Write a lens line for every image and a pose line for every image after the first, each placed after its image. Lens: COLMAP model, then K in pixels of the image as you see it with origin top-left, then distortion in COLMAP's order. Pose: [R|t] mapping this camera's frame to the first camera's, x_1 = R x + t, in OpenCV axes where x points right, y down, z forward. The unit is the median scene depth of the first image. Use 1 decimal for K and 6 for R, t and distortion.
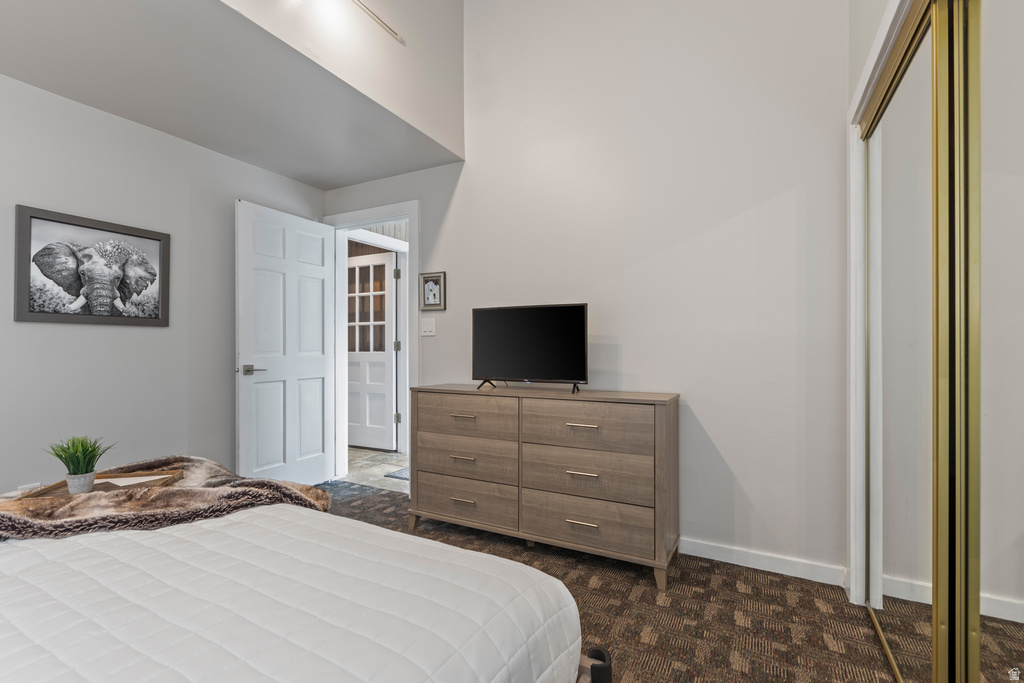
lens RADIAL K [[464.3, 0, 511.5], [0, 464.3, 343.9], [0, 0, 1]] dist [0.006992, -0.003293]
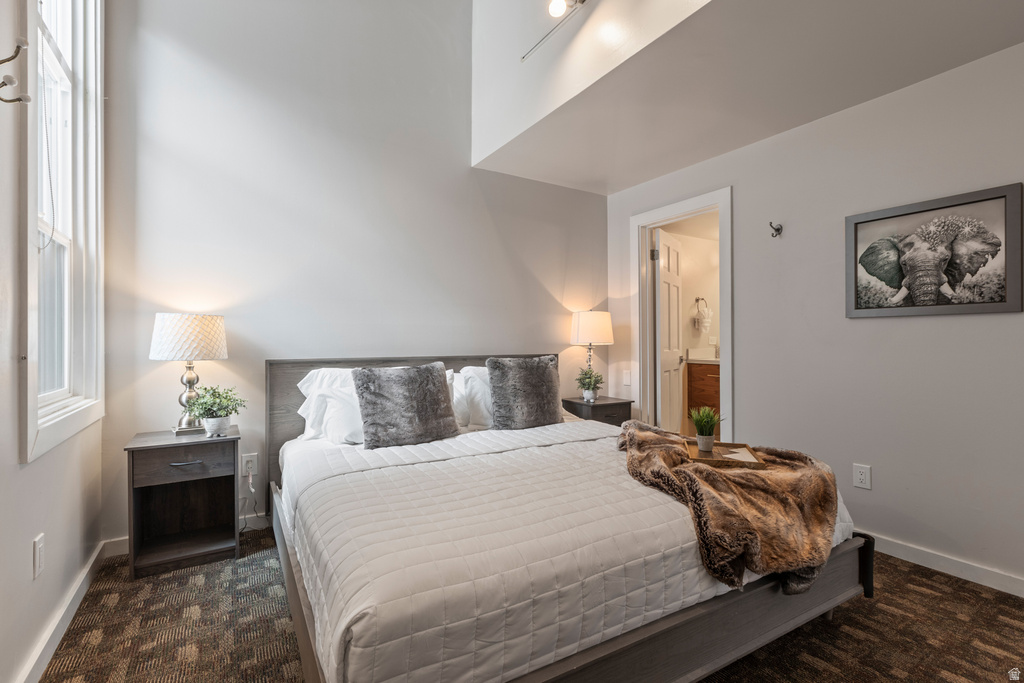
lens RADIAL K [[464.3, 0, 509.3], [0, 464.3, 343.0], [0, 0, 1]] dist [0.006992, -0.003293]
pose [[-0.499819, -0.000523, -0.866130, 0.313550], [0.005023, 0.999981, -0.003503, 0.011461], [0.866115, -0.006101, -0.499807, 0.748955]]
